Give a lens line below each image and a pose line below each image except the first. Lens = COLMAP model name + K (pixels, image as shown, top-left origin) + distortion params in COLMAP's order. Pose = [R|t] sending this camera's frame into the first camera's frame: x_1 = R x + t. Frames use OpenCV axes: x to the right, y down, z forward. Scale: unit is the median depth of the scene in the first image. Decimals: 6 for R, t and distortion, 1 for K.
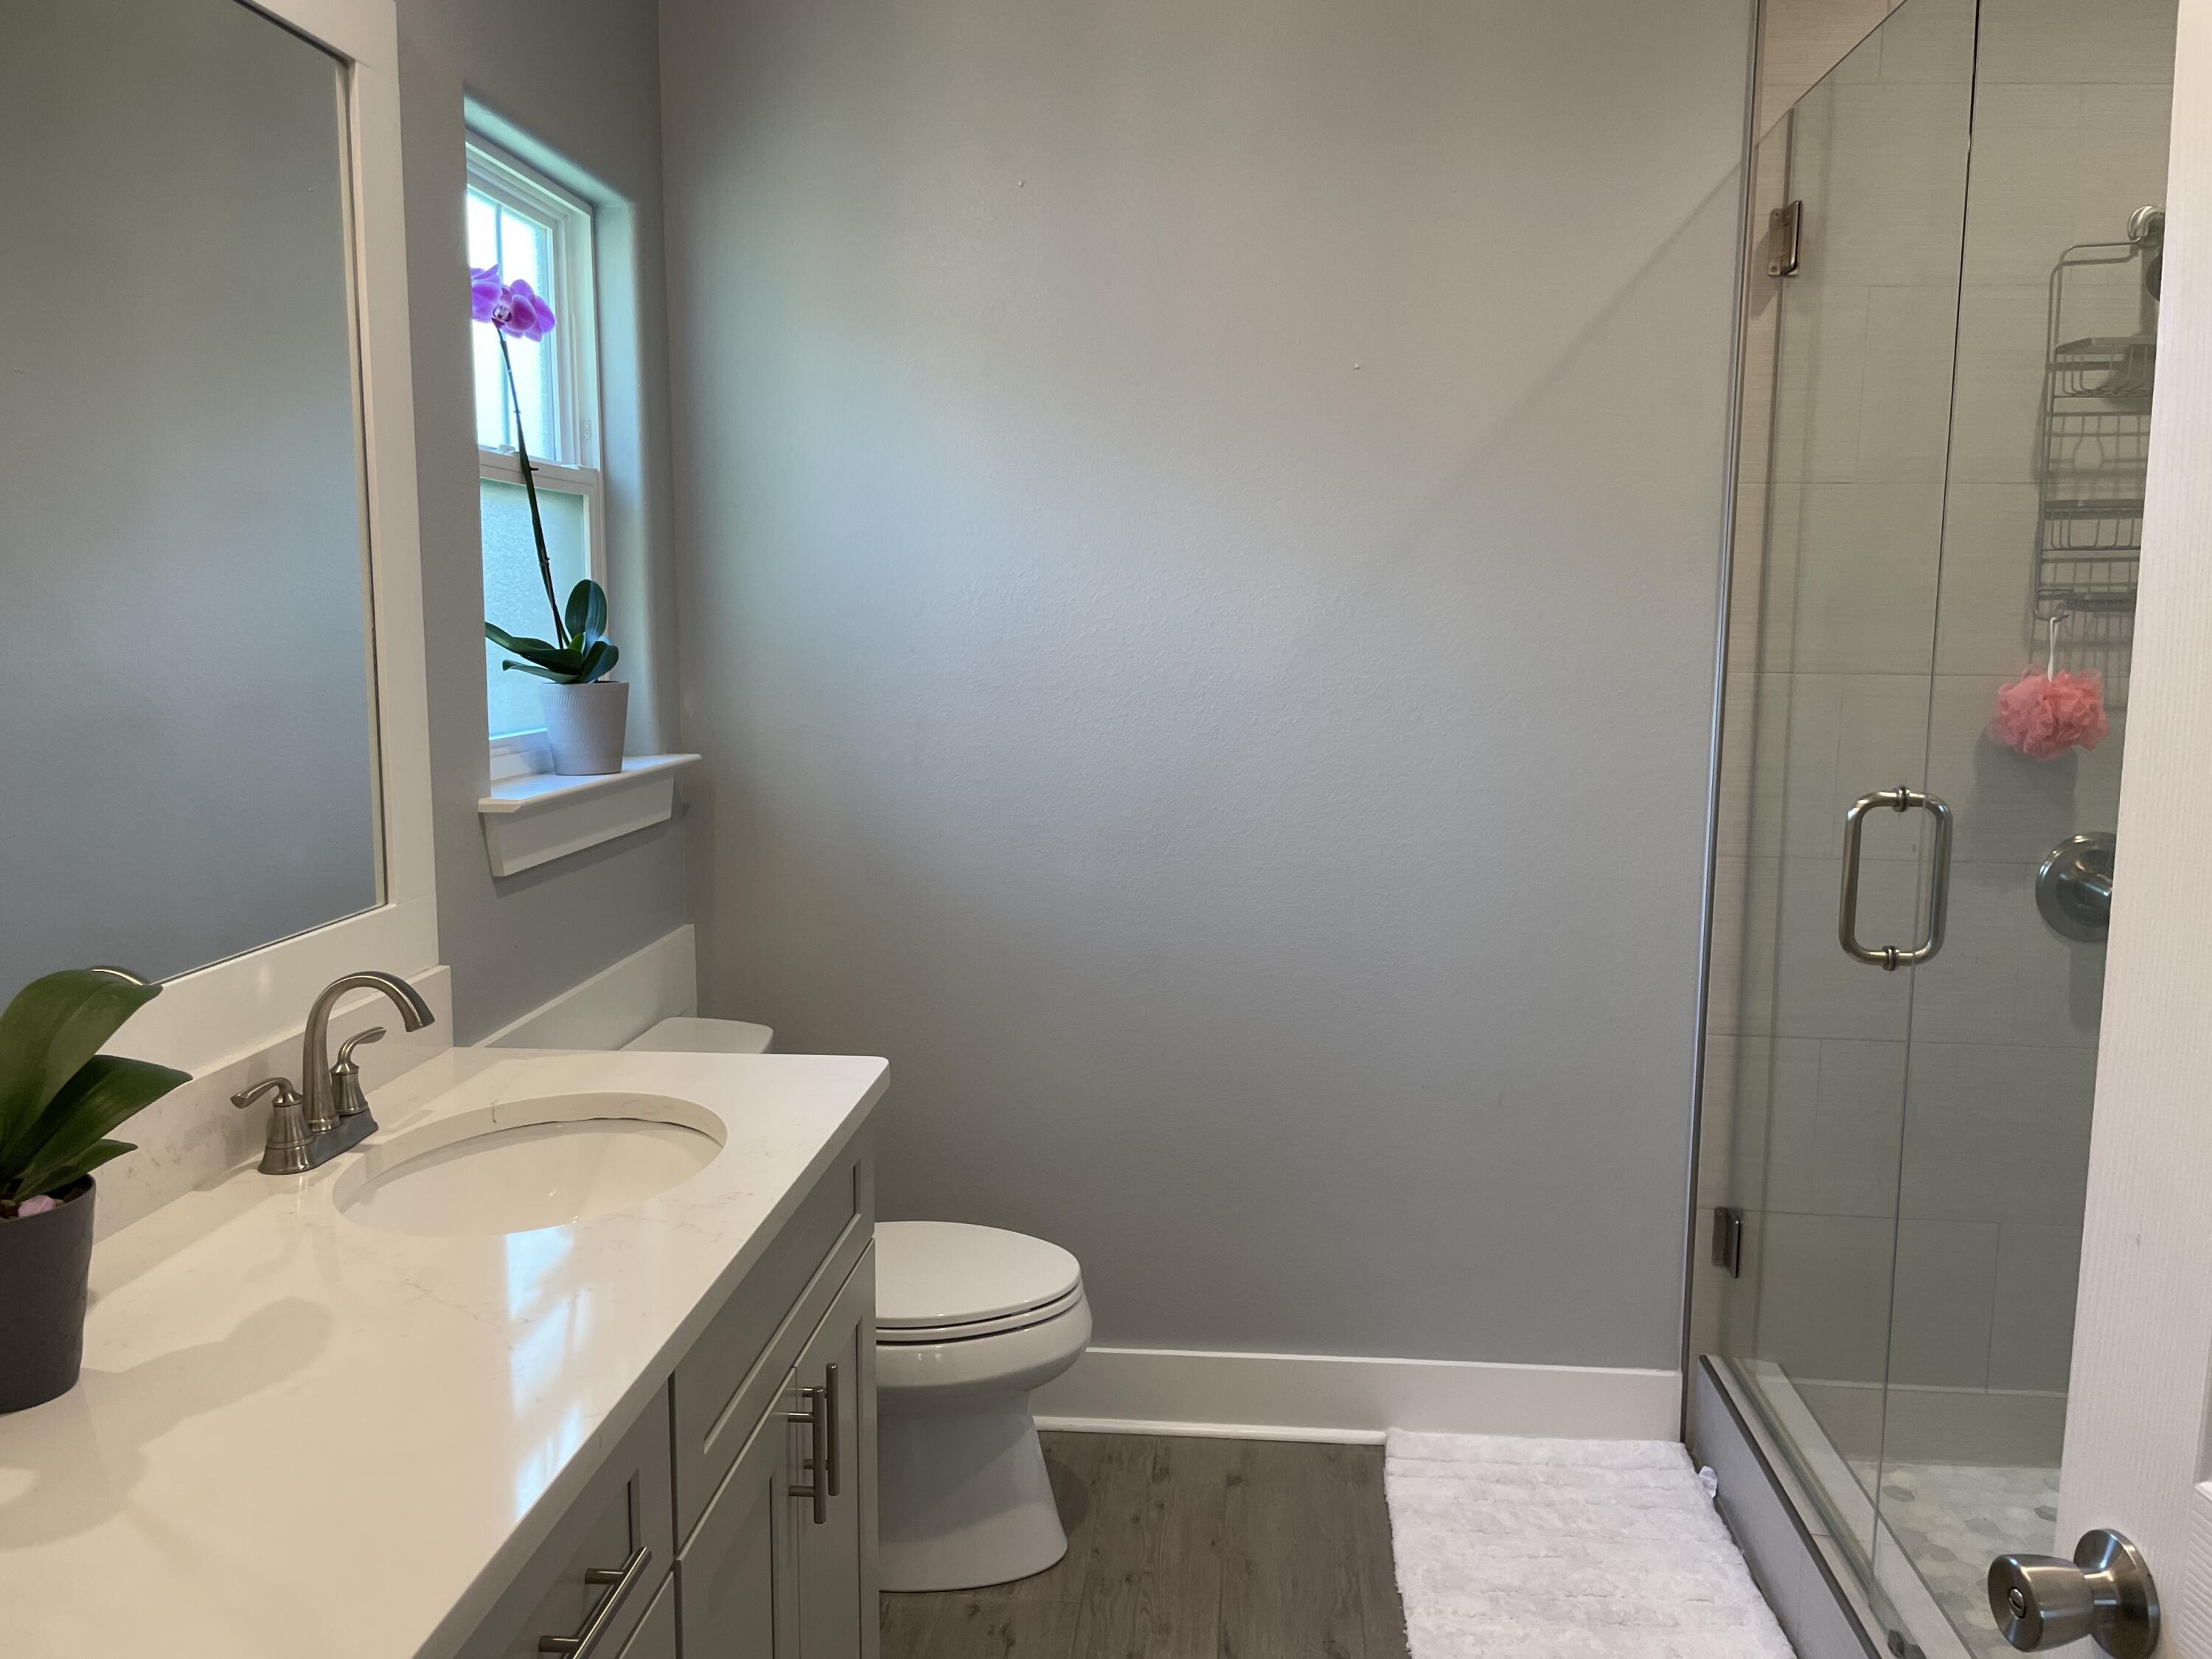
lens RADIAL K [[1677.4, 0, 1123.2], [0, 1677.4, 832.2], [0, 0, 1]] dist [0.101440, -0.148130]
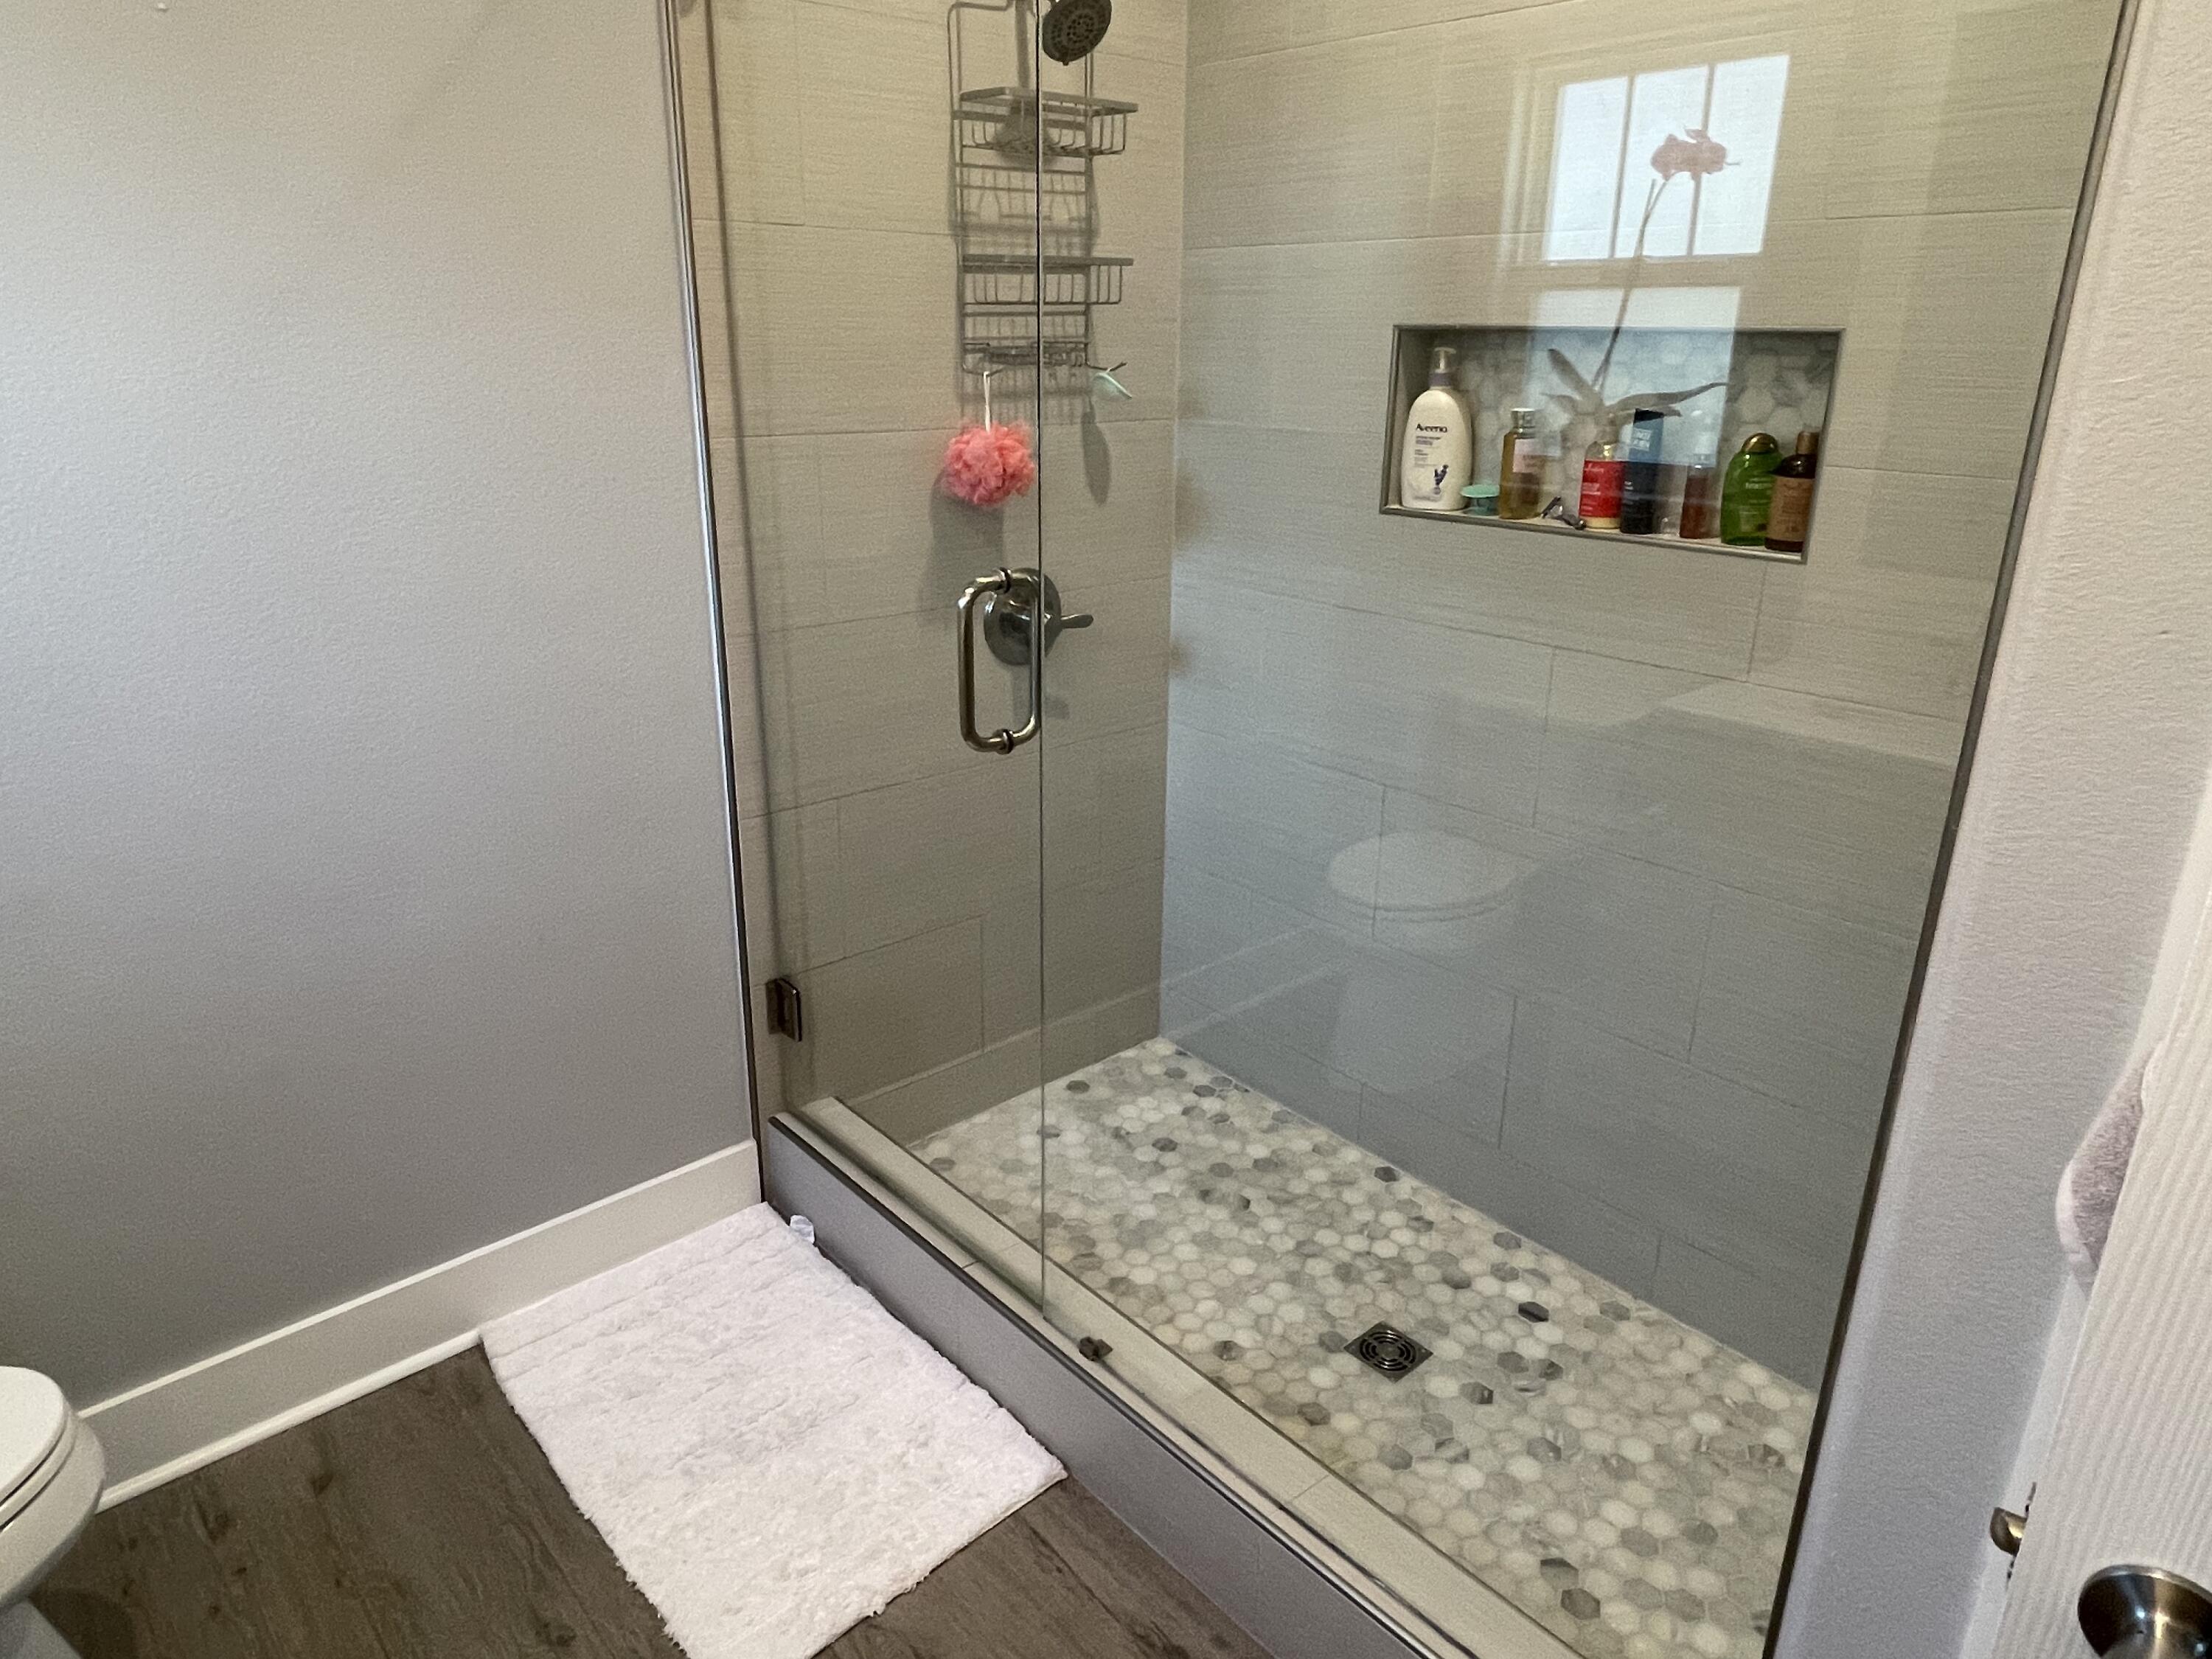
lens RADIAL K [[1400.7, 0, 1103.4], [0, 1400.7, 811.4], [0, 0, 1]] dist [0.008046, -0.018101]
pose [[0.691189, -0.238291, 0.682258, -0.062871], [0.096283, 0.966022, 0.239857, -0.063537], [-0.716232, -0.100097, 0.690647, 0.318081]]
